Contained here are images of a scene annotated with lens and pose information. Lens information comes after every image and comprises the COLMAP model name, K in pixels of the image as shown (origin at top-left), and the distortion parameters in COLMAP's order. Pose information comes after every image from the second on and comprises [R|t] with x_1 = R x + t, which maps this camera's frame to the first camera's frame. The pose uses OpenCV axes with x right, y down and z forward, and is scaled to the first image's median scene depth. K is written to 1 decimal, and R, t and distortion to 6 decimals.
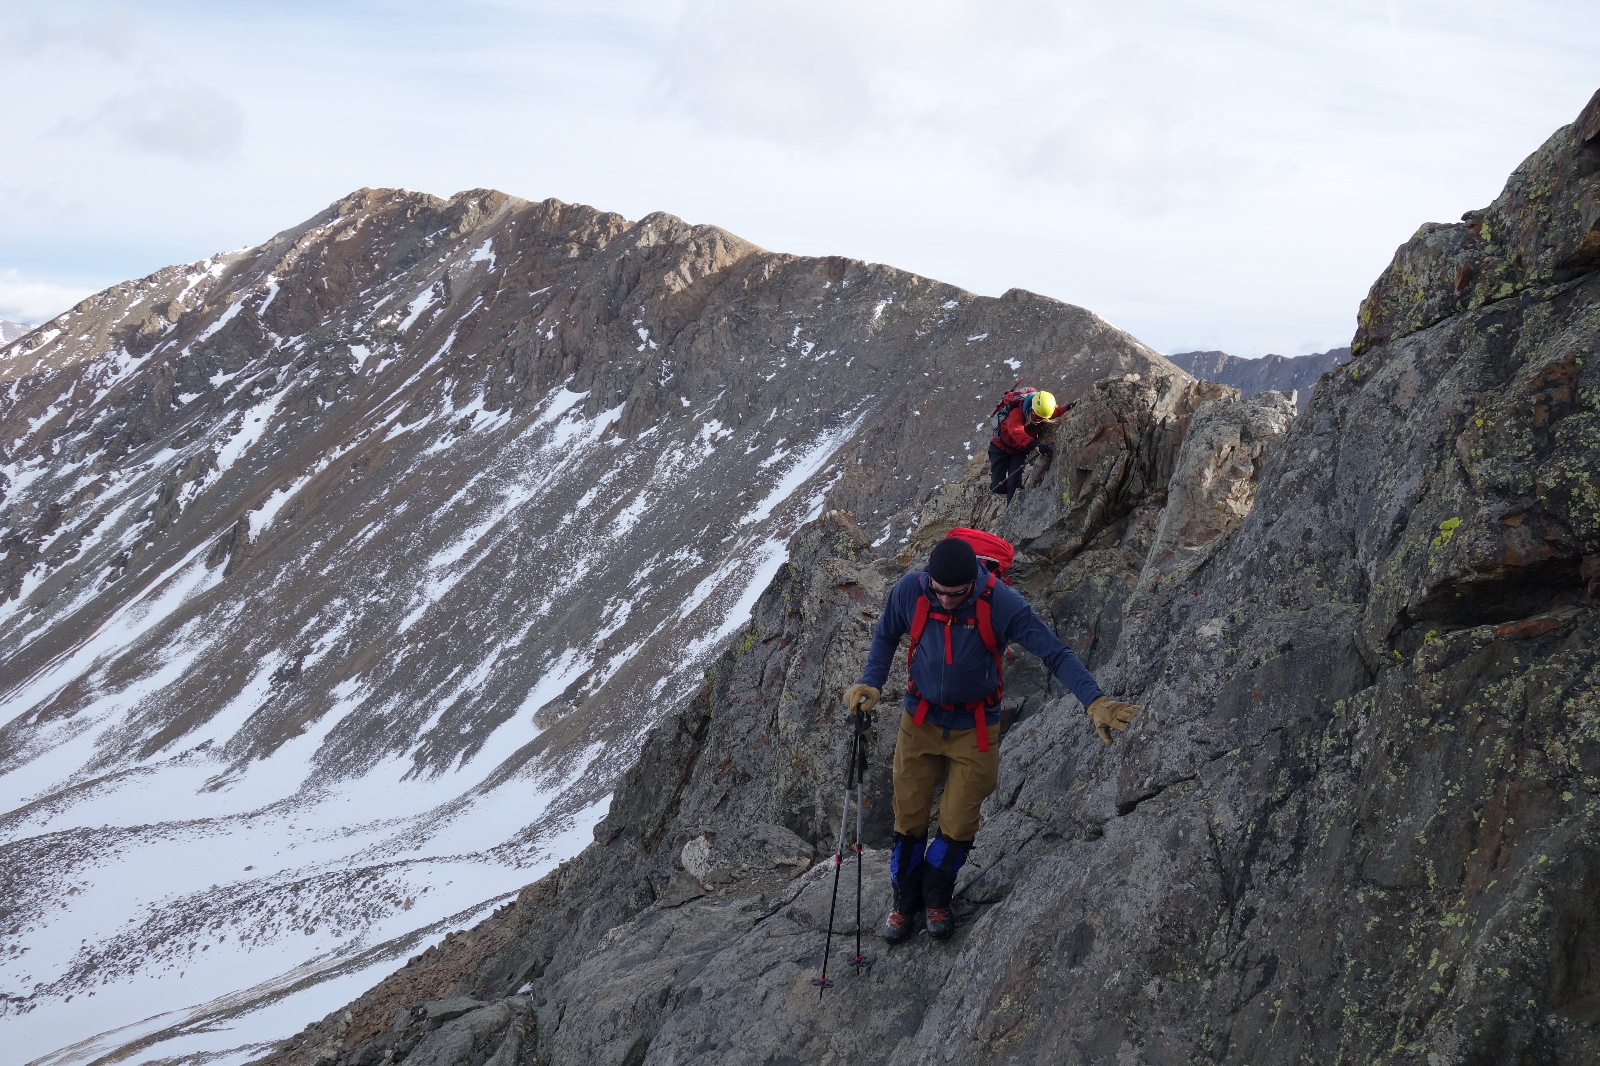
lens RADIAL K [[1259.1, 0, 800.0], [0, 1259.1, 533.0], [0, 0, 1]] dist [-0.002270, -0.003543]
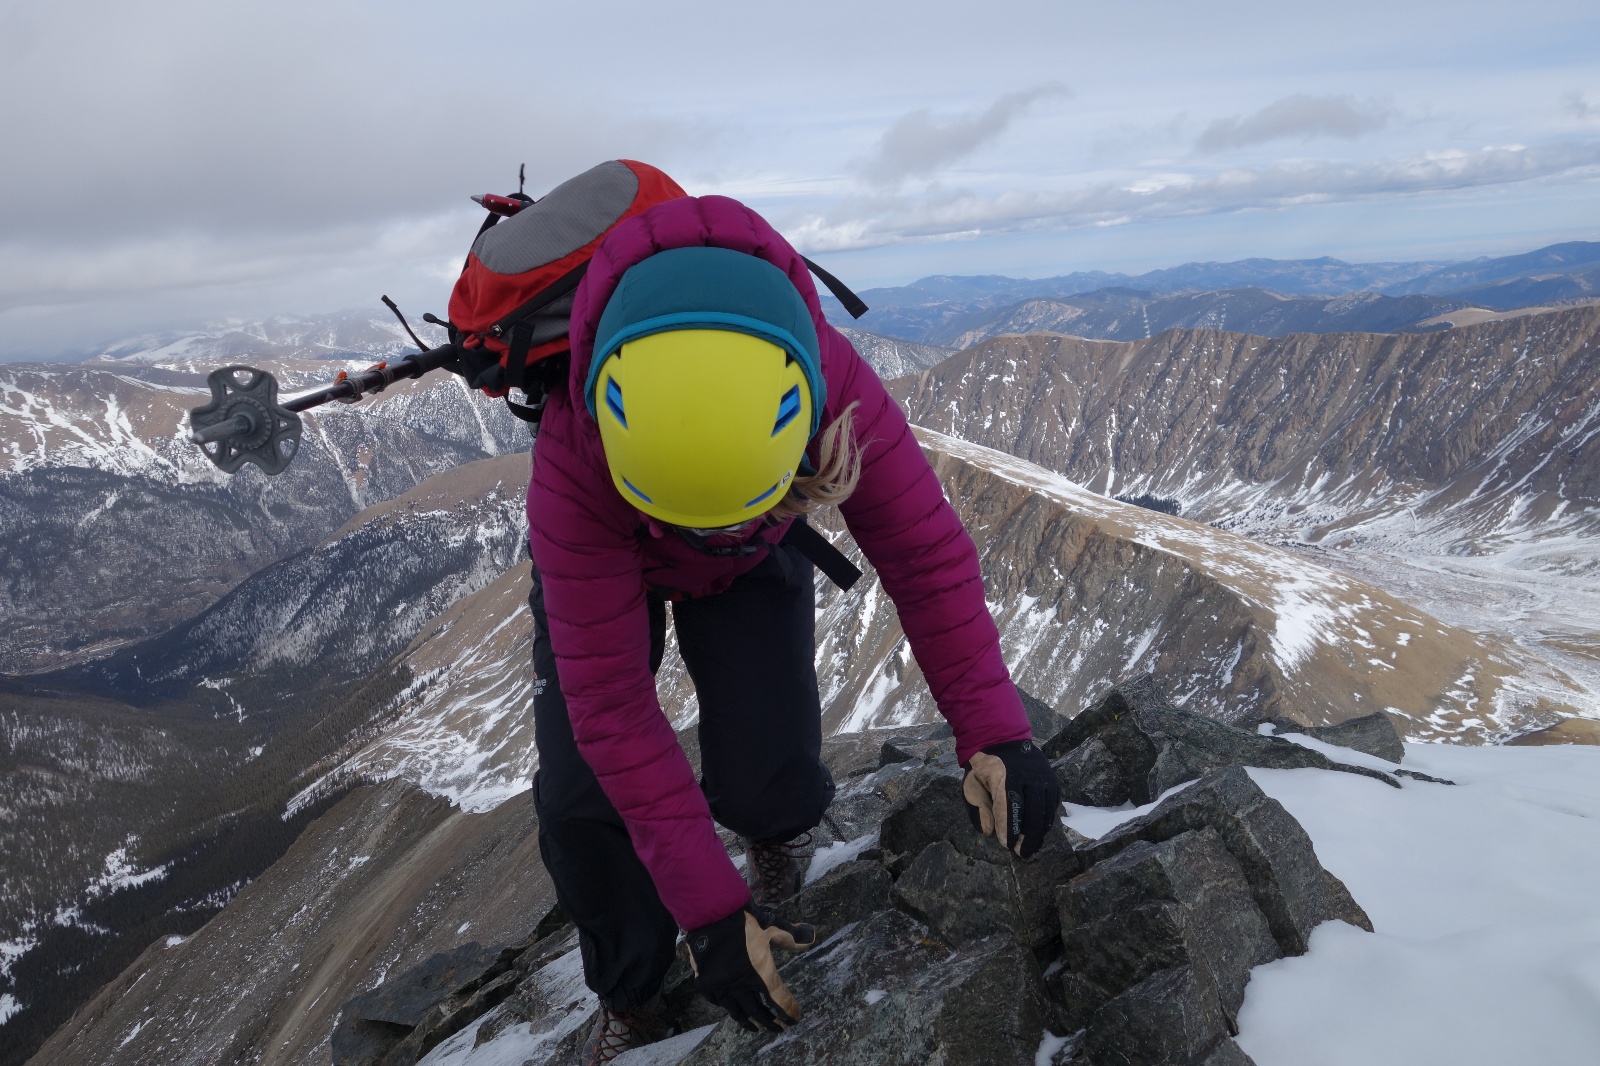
lens RADIAL K [[1262.2, 0, 800.0], [0, 1262.2, 533.0], [0, 0, 1]] dist [-0.010207, 0.013523]
pose [[0.984177, -0.099938, -0.146315, -0.308356], [0.113032, 0.990027, 0.084080, -0.617886], [0.136453, -0.099287, 0.985658, -1.868332]]
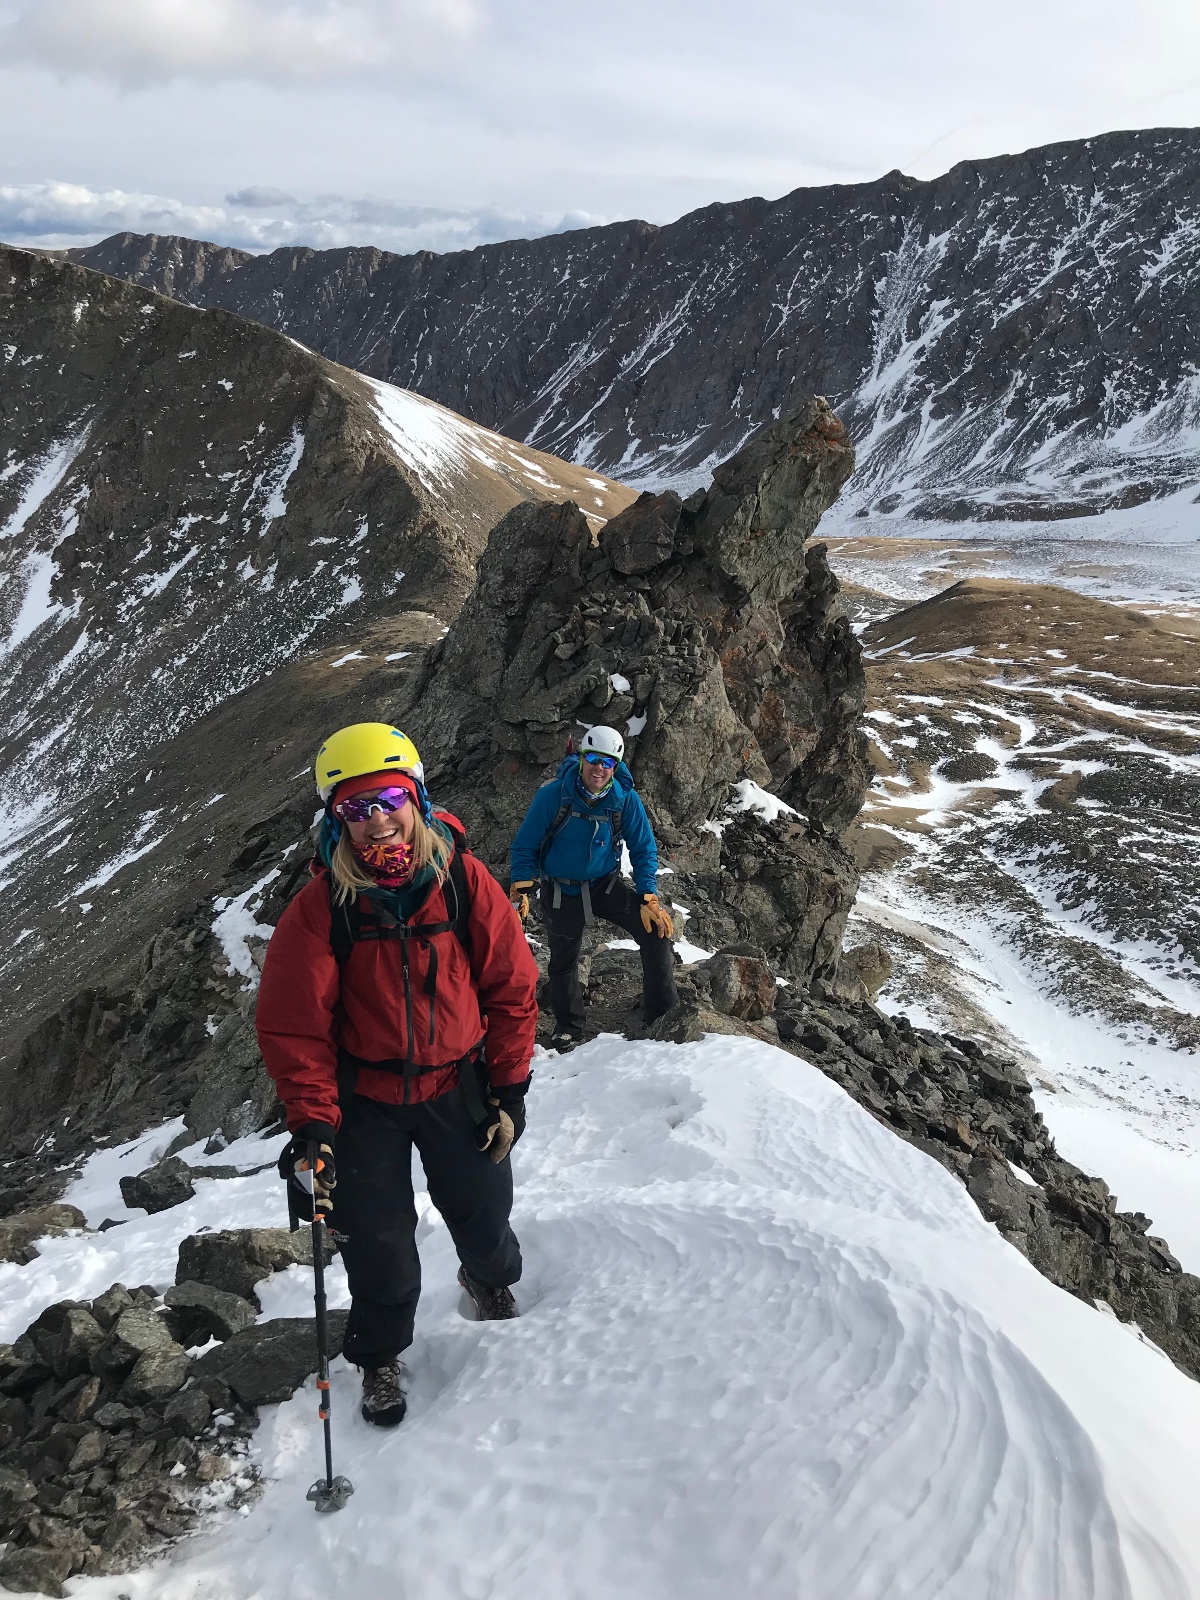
lens RADIAL K [[1296.0, 0, 608.5], [0, 1296.0, 795.4], [0, 0, 1]] dist [0.035187, -0.096653]
pose [[0.884455, -0.189397, 0.426461, -0.095342], [0.067738, 0.956356, 0.284245, -0.075120], [-0.461683, -0.222515, 0.858683, -0.274125]]
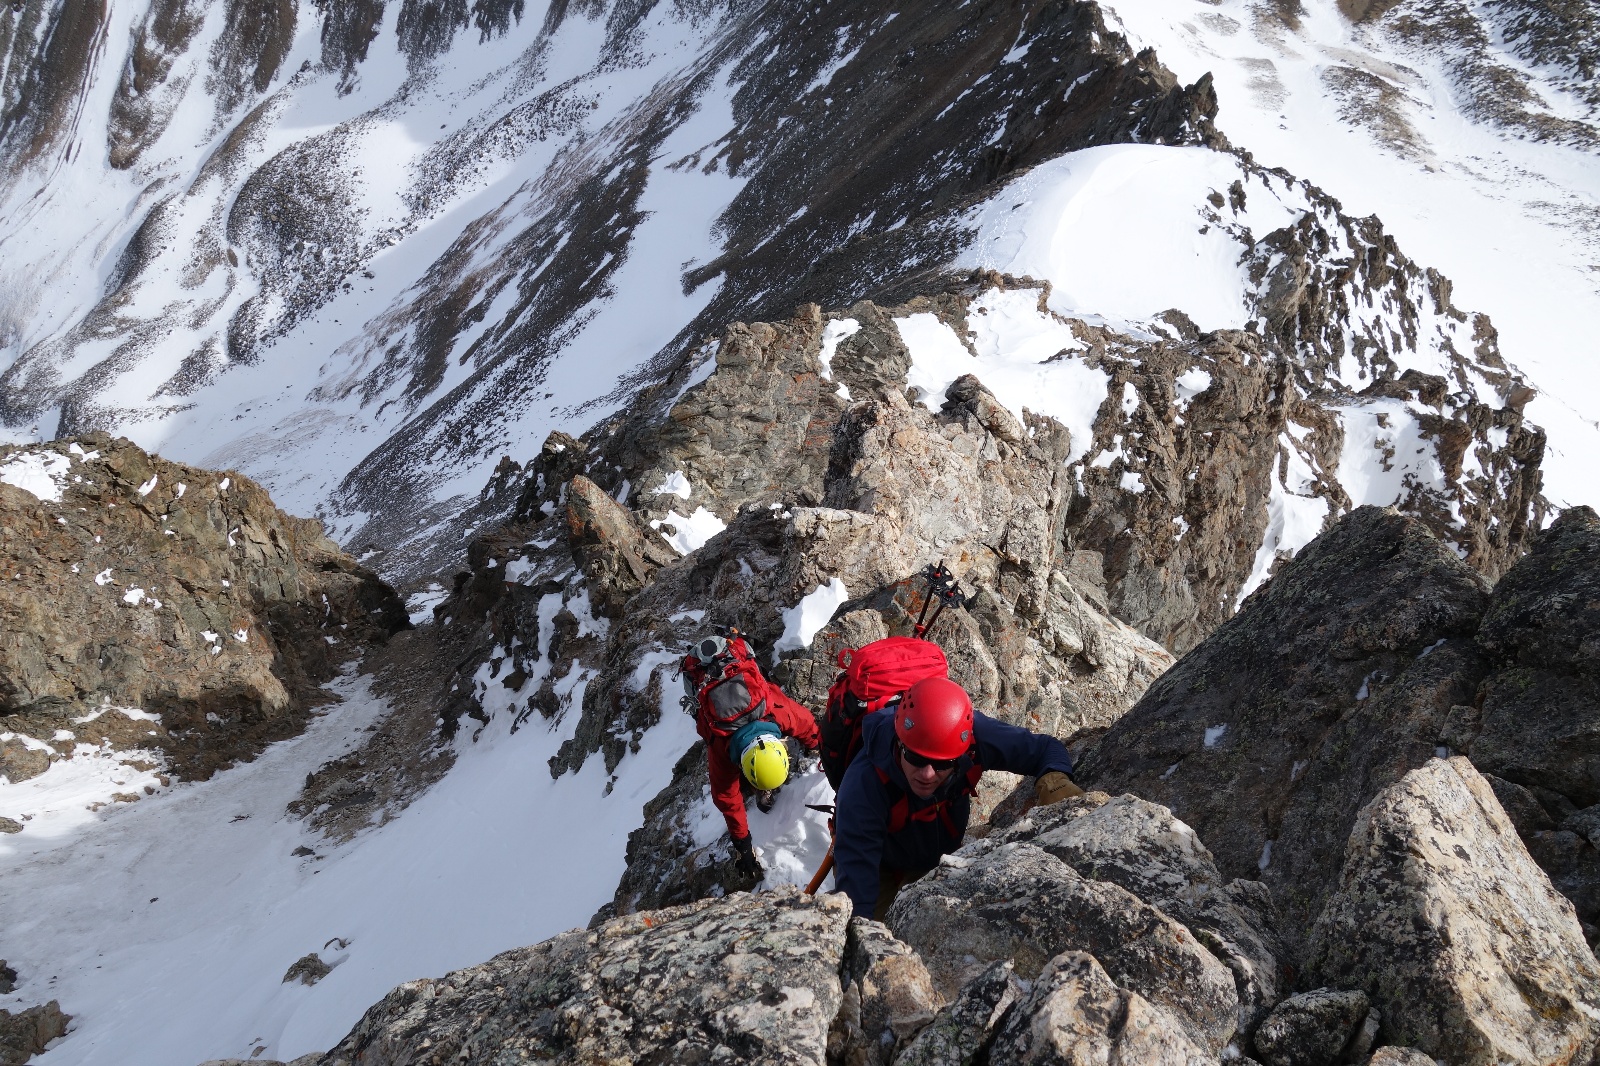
lens RADIAL K [[1255.0, 0, 809.6], [0, 1255.0, 535.7], [0, 0, 1]] dist [0.014348, -0.006490]
pose [[0.933912, -0.351939, 0.062828, -0.215311], [0.233660, 0.733904, 0.637800, -0.201268], [-0.270576, -0.580968, 0.767636, -0.503155]]
